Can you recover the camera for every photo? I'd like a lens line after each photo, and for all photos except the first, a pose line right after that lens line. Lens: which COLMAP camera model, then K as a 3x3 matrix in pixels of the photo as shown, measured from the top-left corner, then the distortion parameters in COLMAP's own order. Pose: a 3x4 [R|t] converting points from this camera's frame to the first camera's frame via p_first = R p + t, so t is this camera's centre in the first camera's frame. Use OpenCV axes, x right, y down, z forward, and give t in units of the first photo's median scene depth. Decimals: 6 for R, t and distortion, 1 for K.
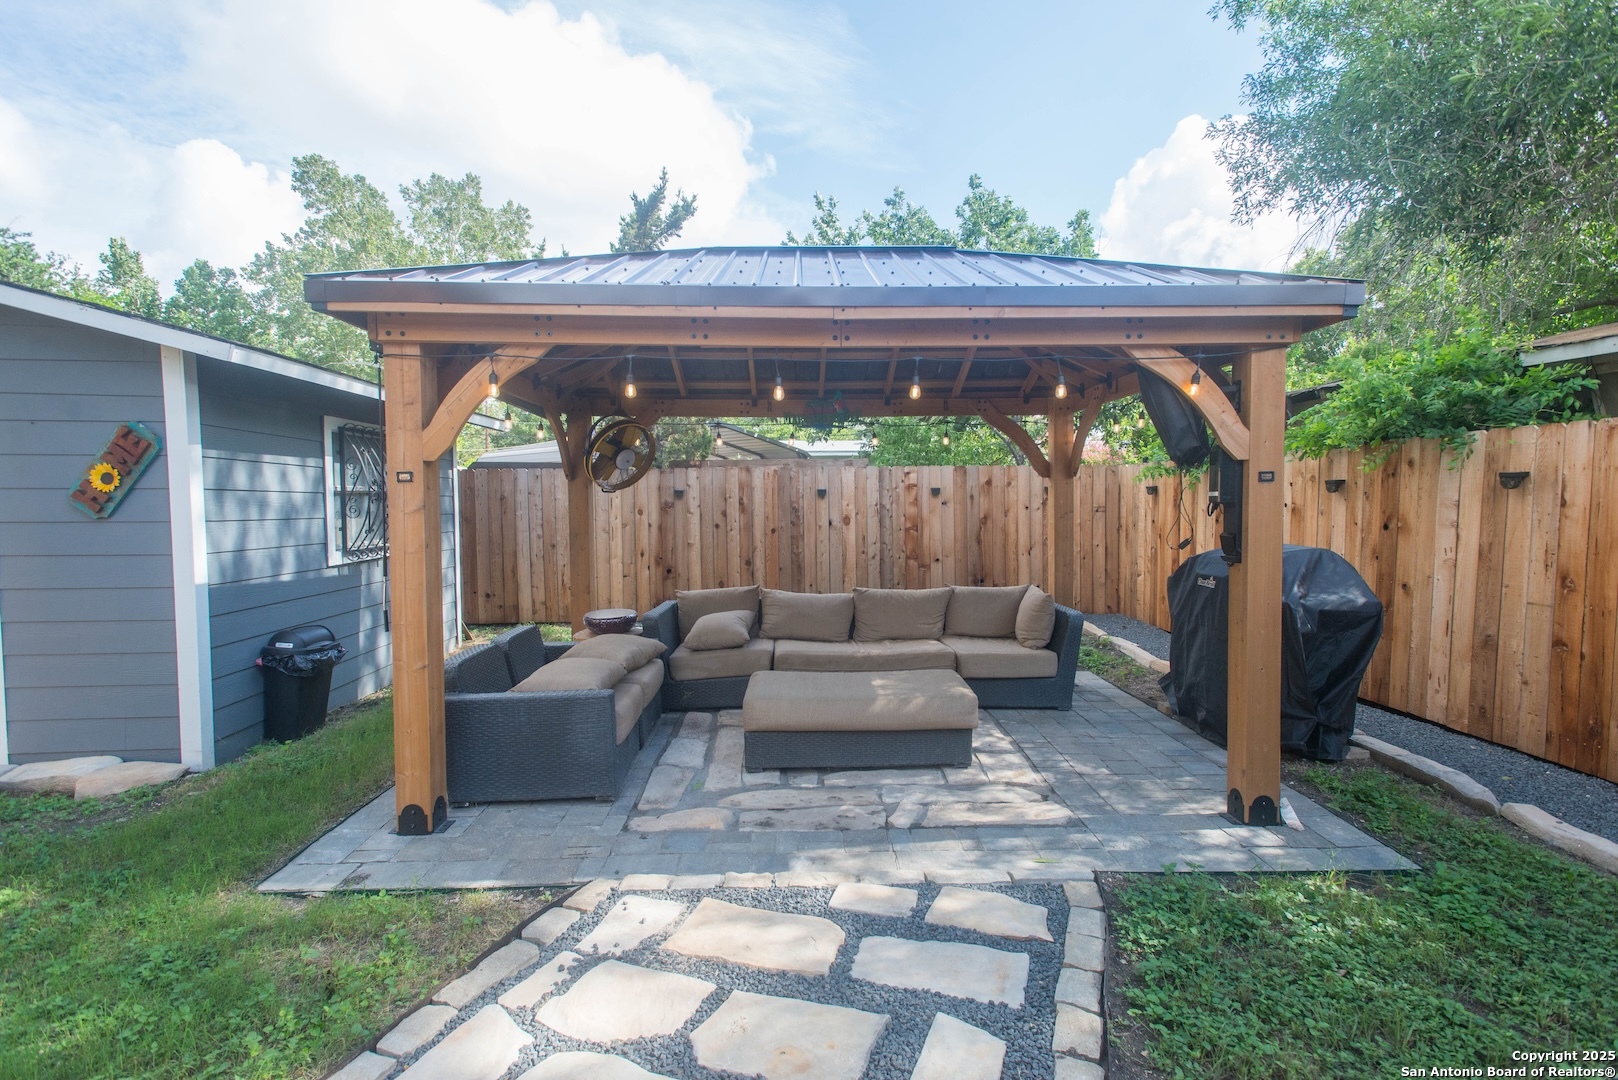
lens RADIAL K [[762.5, 0, 809.0], [0, 762.5, 540.0], [0, 0, 1]] dist [0.001883, 0.000110]
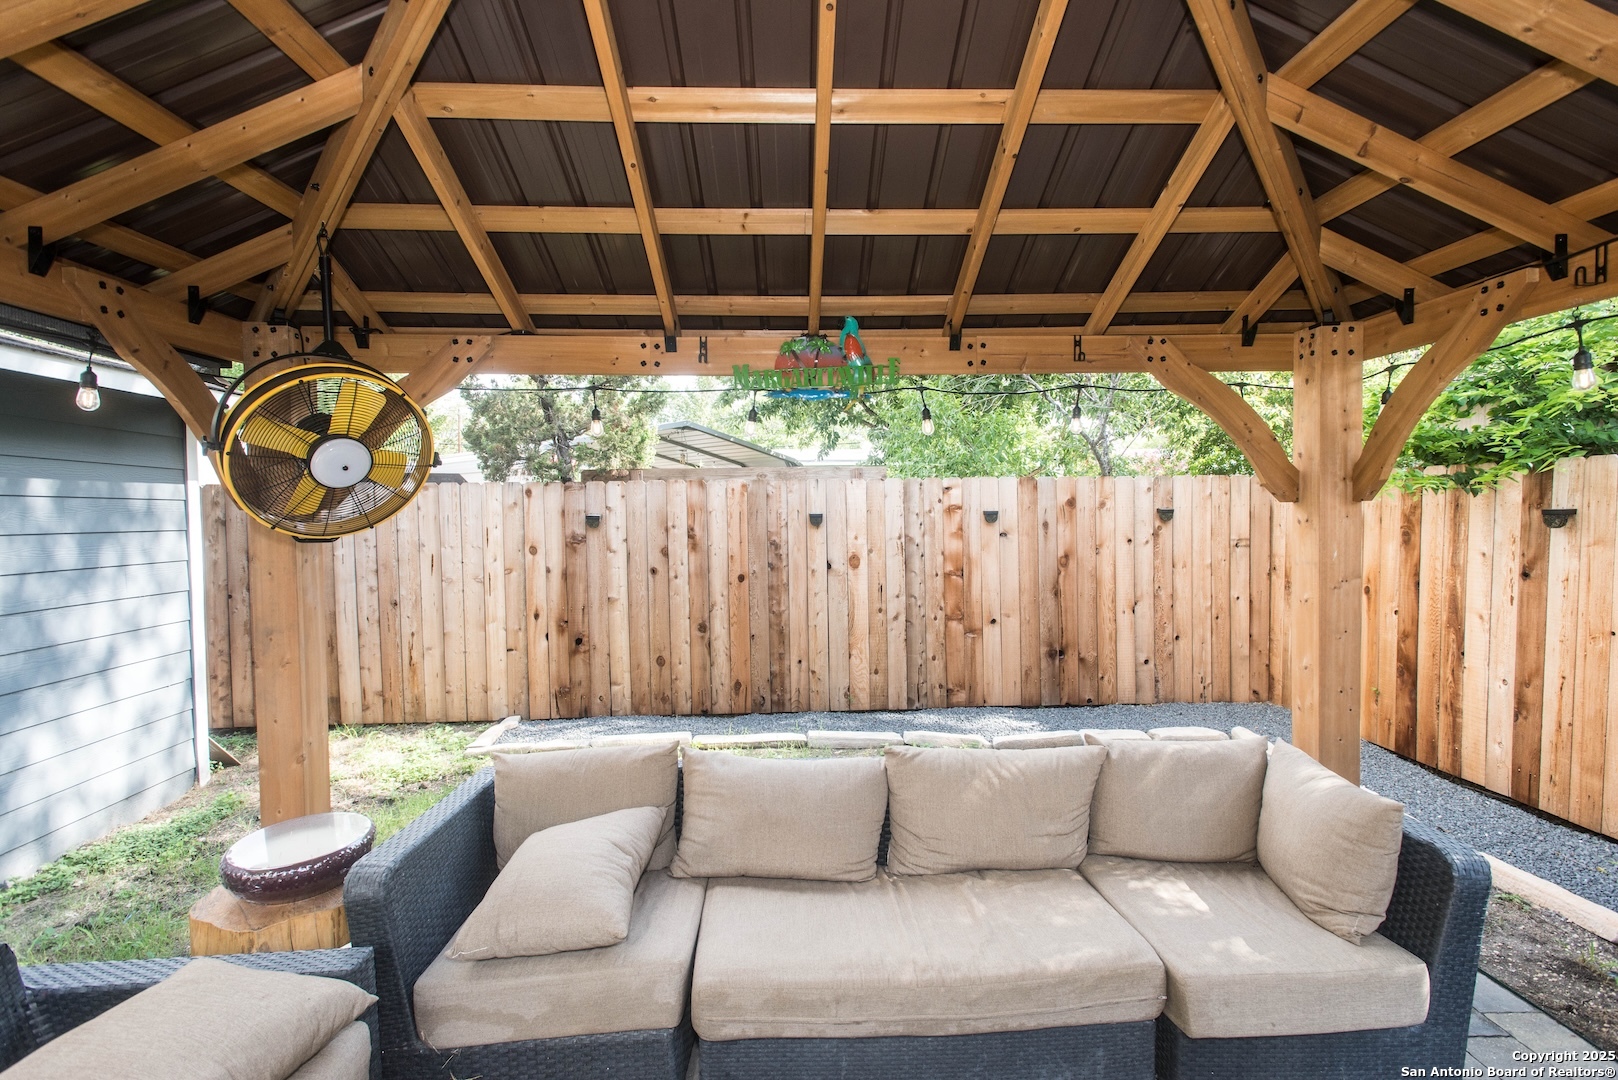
lens RADIAL K [[755.9, 0, 815.7], [0, 755.9, 542.3], [0, 0, 1]] dist [0.005390, -0.000051]
pose [[0.999873, -0.003424, 0.015594, 0.006552], [0.003593, 0.999935, -0.010797, -0.035342], [-0.015556, 0.010852, 0.999820, 0.358767]]
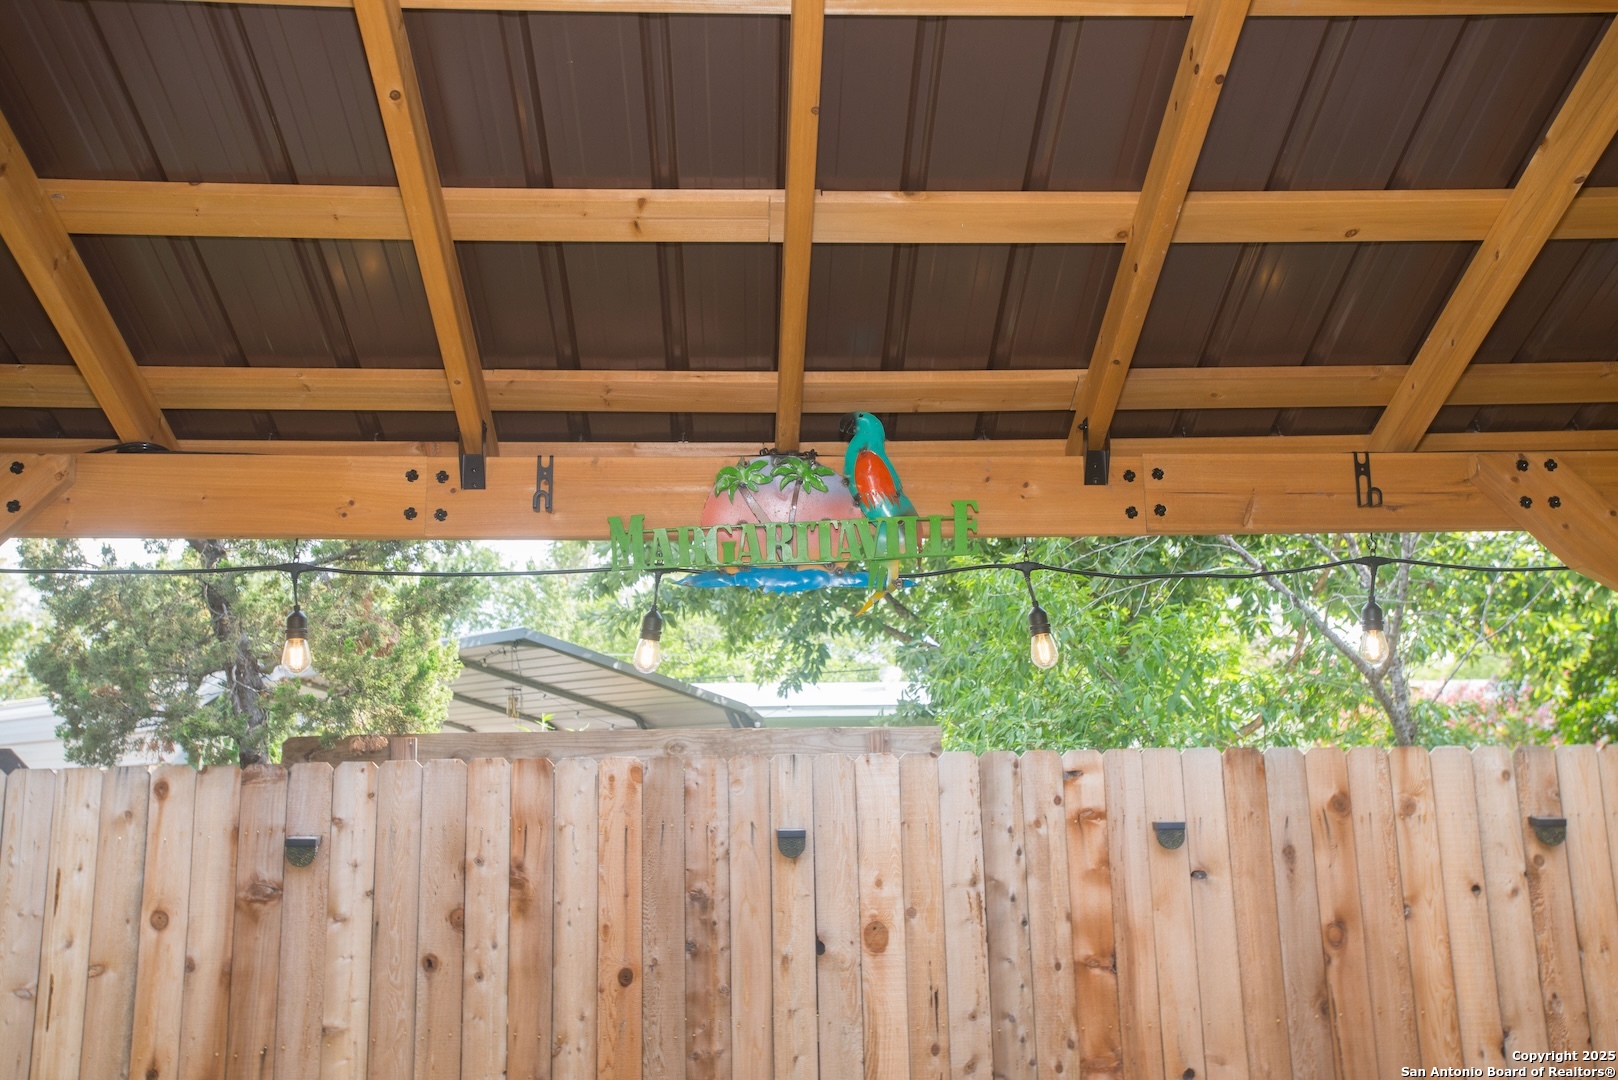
lens RADIAL K [[1529.8, 0, 817.4], [0, 1529.8, 539.2], [0, 0, 1]] dist [0.013967, 0.097445]
pose [[0.999378, -0.002094, 0.035194, 0.006324], [0.009924, 0.974578, -0.223827, -0.043347], [-0.033831, 0.224037, 0.973993, 0.391290]]
